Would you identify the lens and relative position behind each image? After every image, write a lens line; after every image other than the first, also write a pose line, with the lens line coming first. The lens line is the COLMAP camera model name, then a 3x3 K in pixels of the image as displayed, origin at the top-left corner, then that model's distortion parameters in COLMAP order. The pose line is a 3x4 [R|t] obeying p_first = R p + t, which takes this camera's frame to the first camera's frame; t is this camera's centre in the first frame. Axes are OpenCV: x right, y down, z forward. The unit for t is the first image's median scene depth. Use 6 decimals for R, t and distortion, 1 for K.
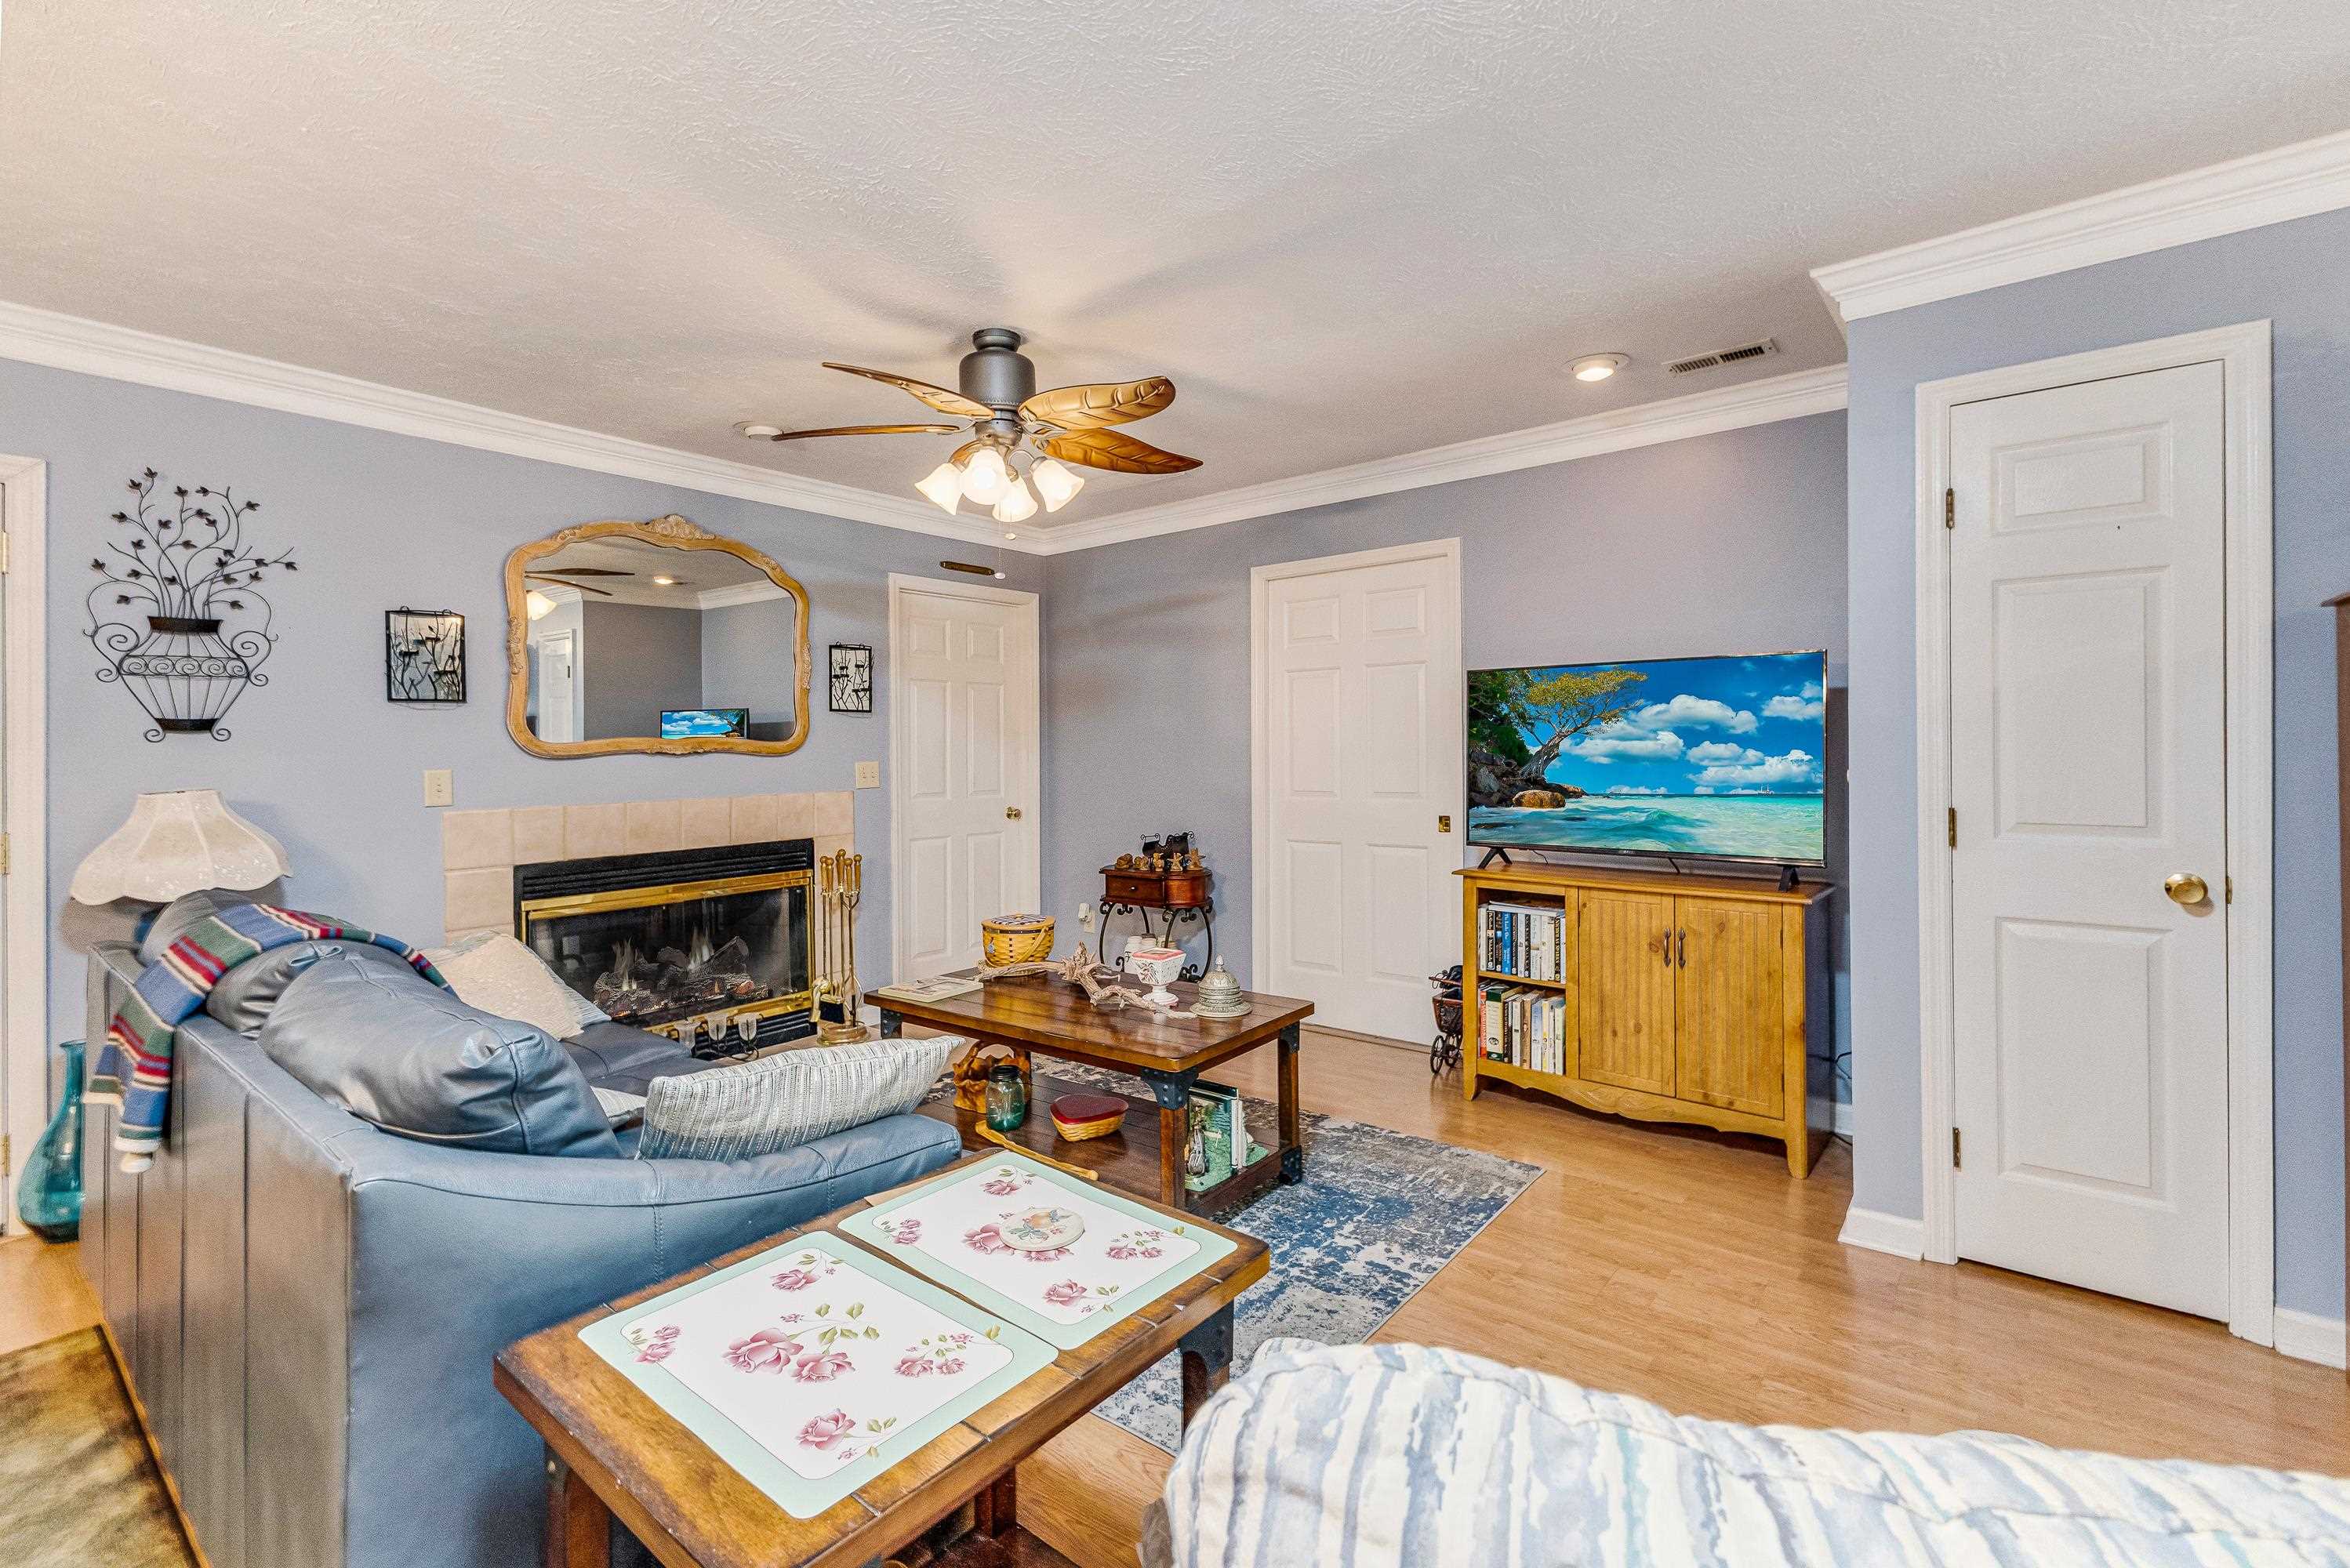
lens RADIAL K [[1010.8, 0, 1191.3], [0, 1010.8, 730.8], [0, 0, 1]] dist [0.009326, -0.000203]
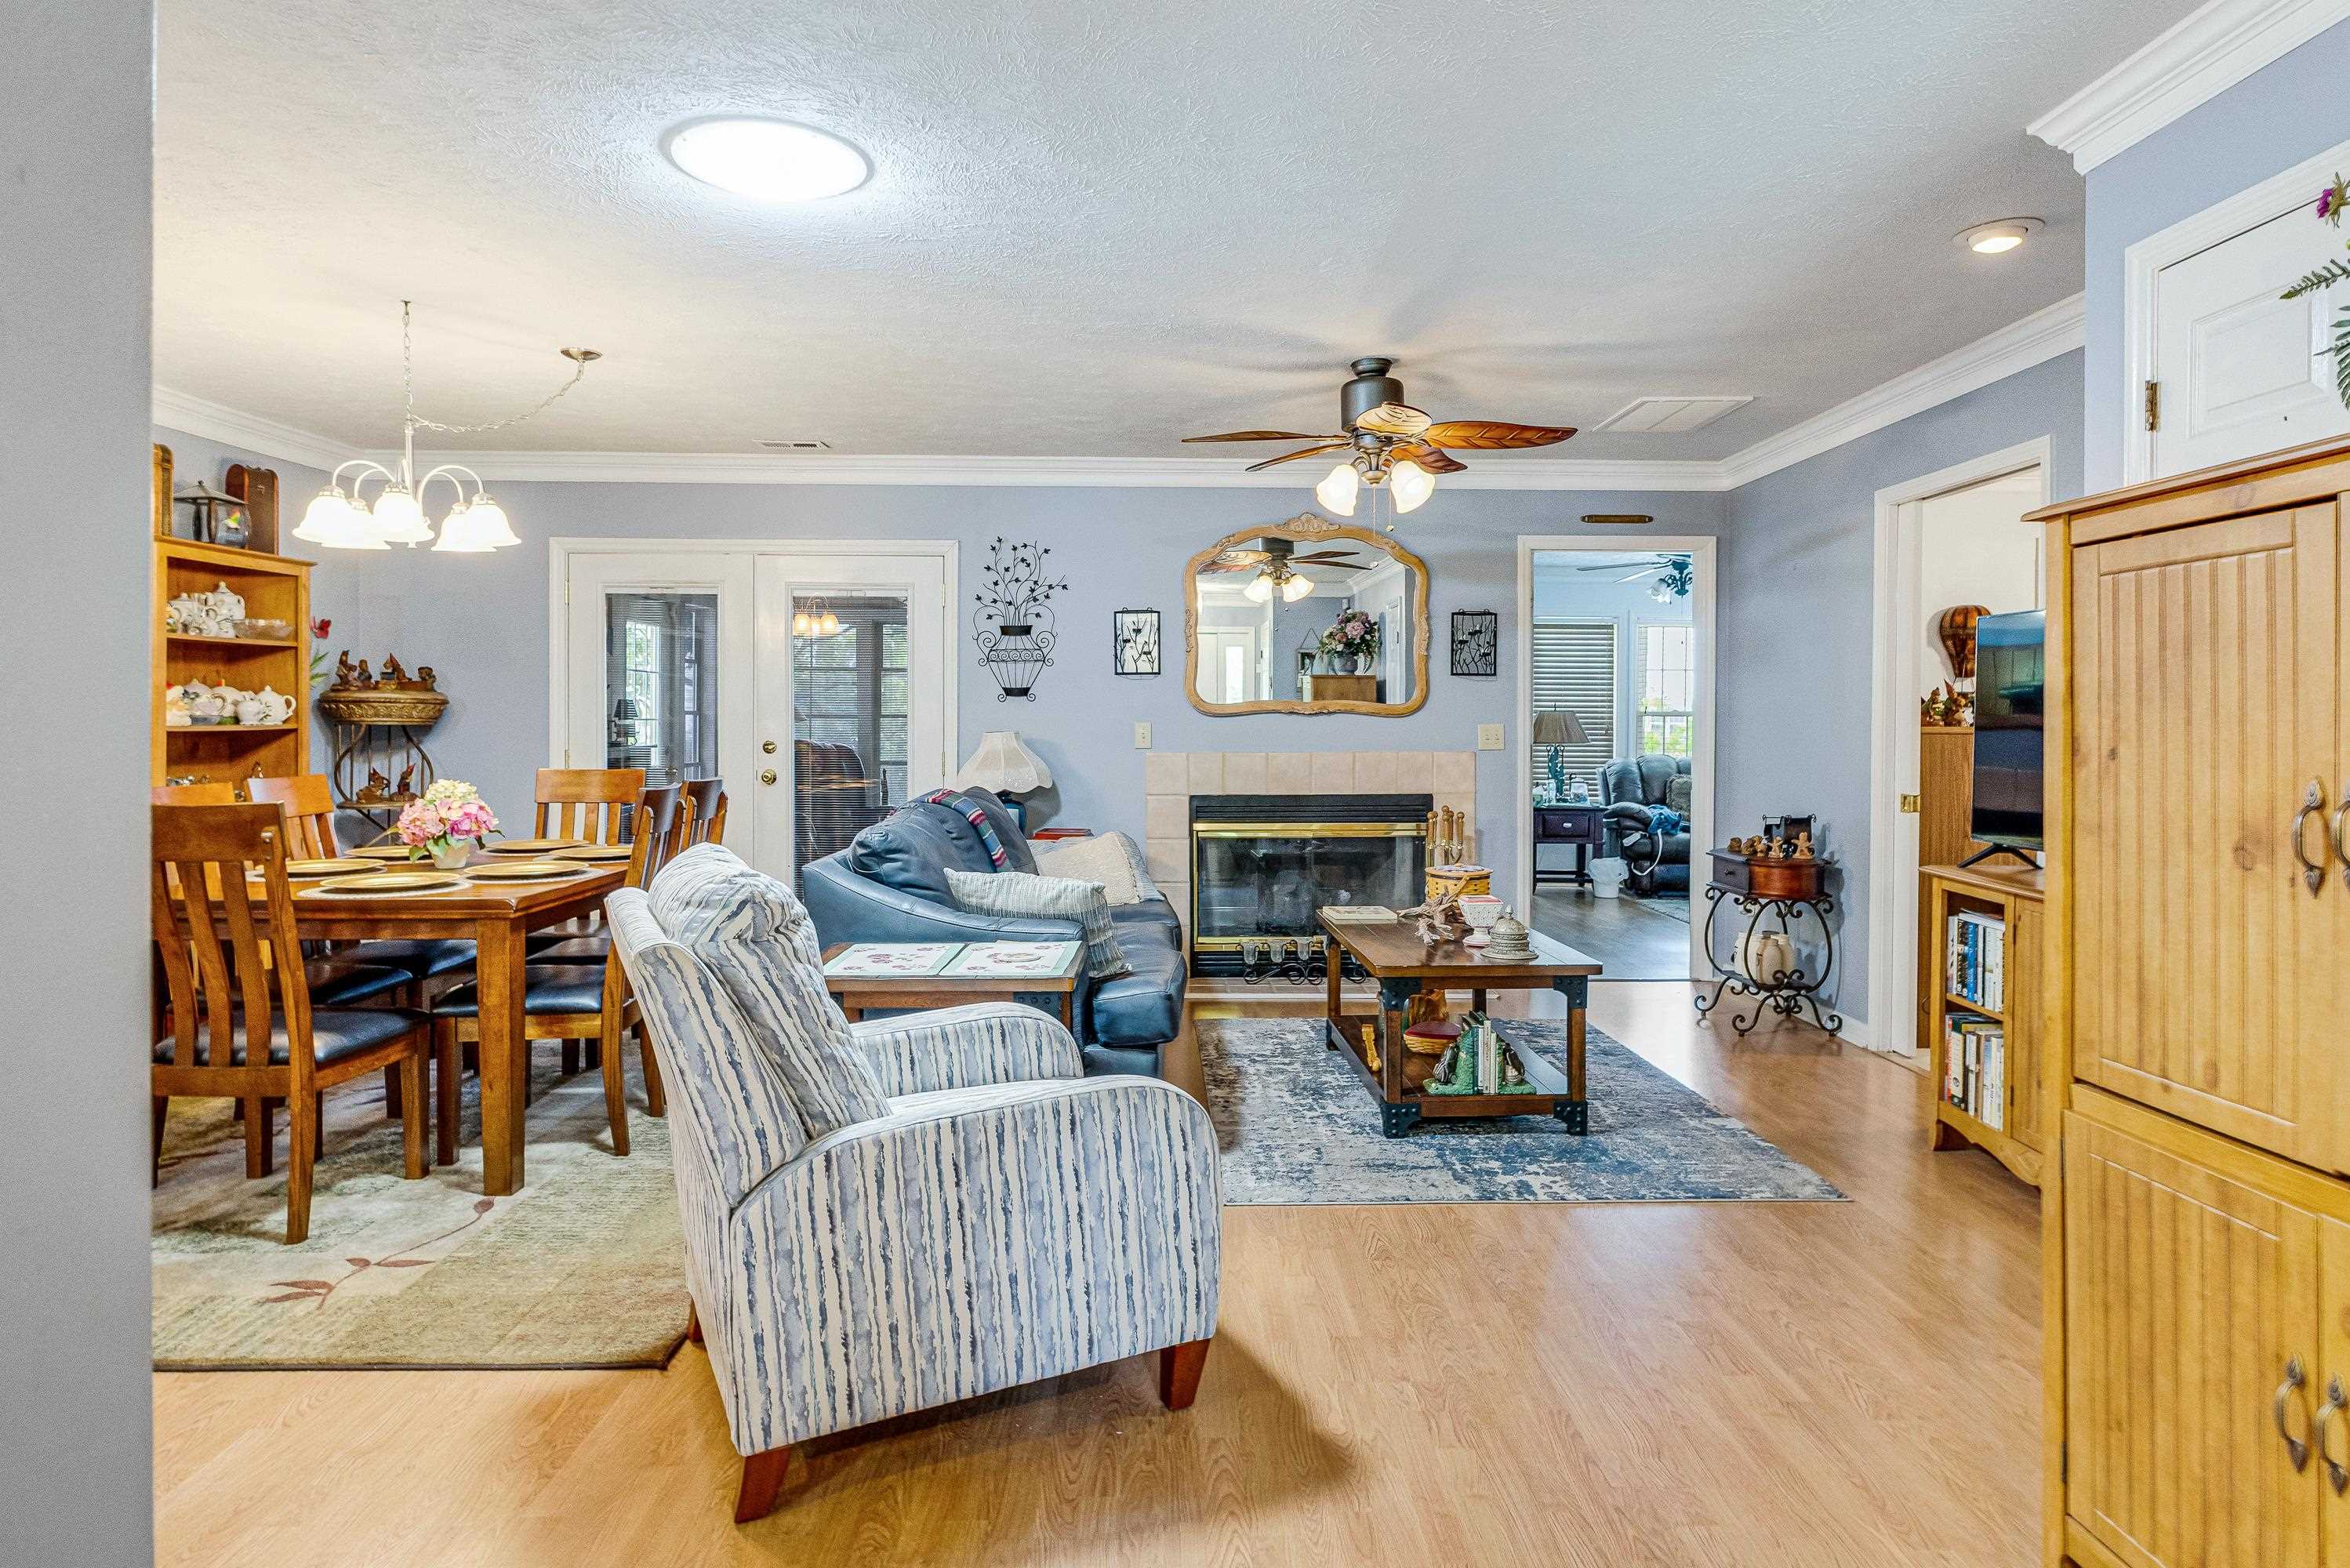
lens RADIAL K [[1380.3, 0, 1244.1], [0, 1380.3, 695.0], [0, 0, 1]] dist [-0.001222, -0.000109]
pose [[0.654596, 0.000391, -0.755978, 0.777480], [0.002360, 0.999994, 0.002561, -0.003775], [0.755975, -0.003461, 0.654591, -0.142280]]
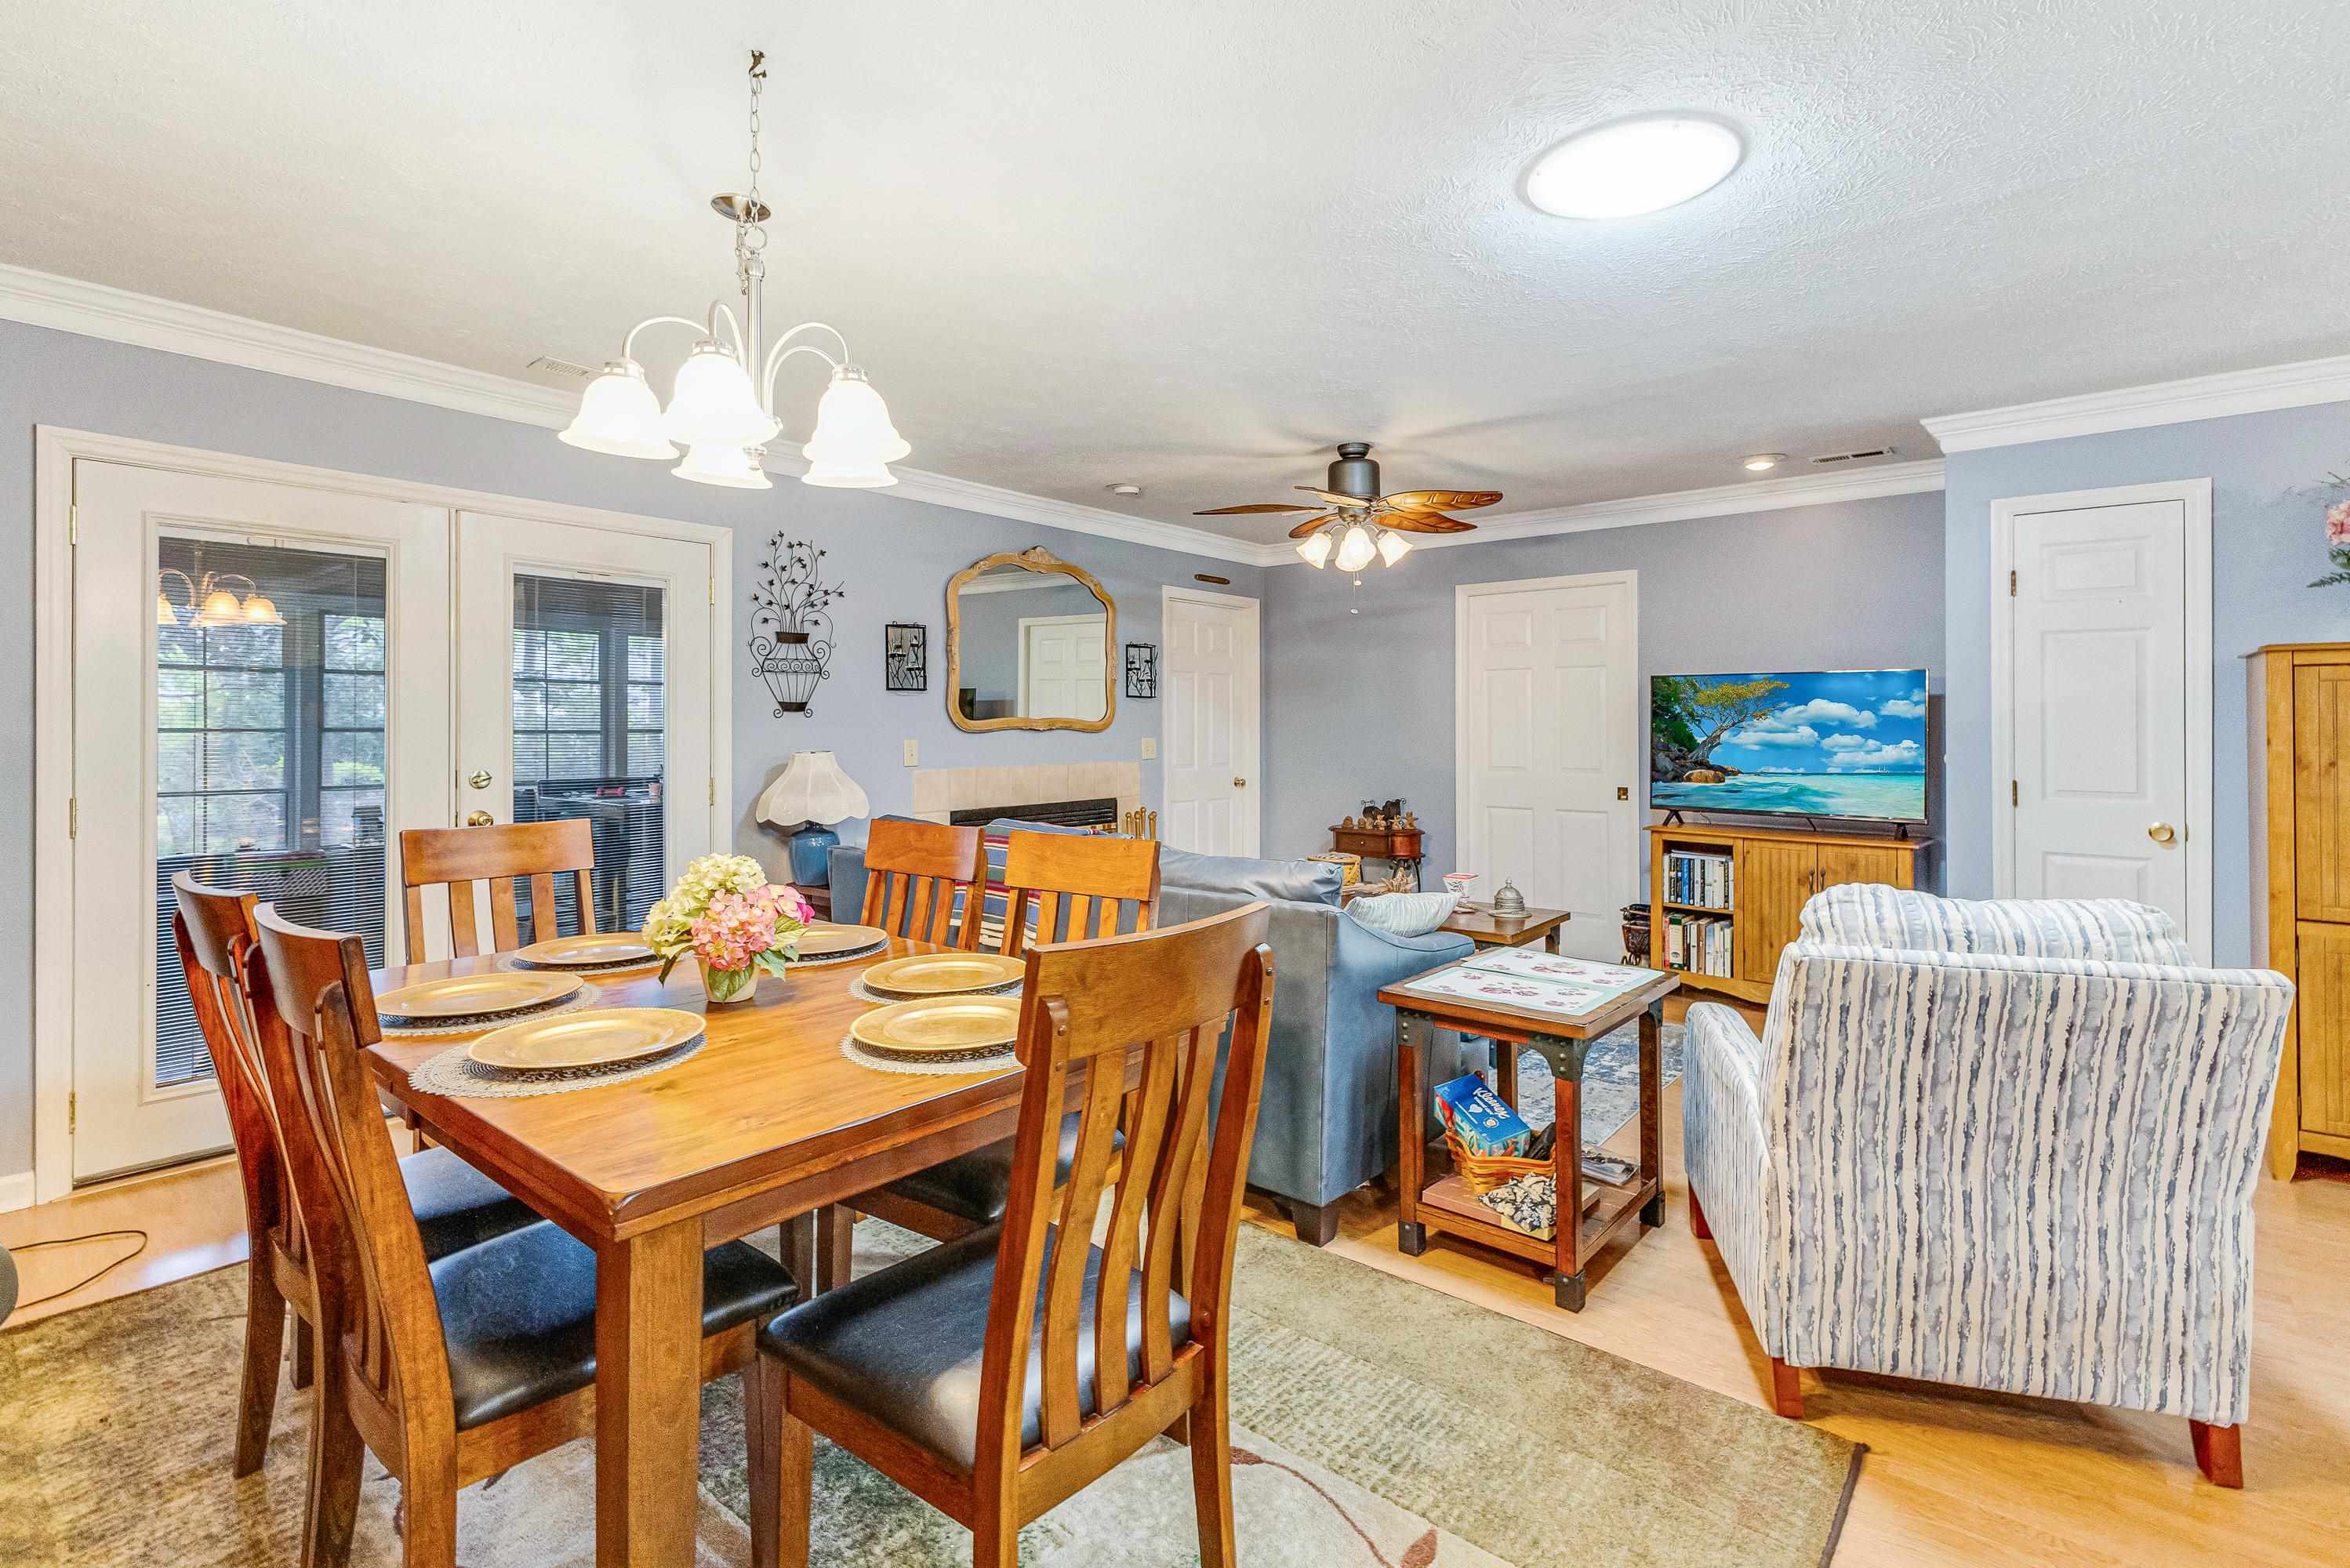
lens RADIAL K [[1097.8, 0, 1211.5], [0, 1097.8, 689.7], [0, 0, 1]] dist [0.012658, -0.000188]
pose [[0.999871, 0.015204, -0.005218, -0.320345], [-0.015288, 0.999746, -0.016537, -0.010302], [0.004965, 0.016615, 0.999850, -0.475734]]
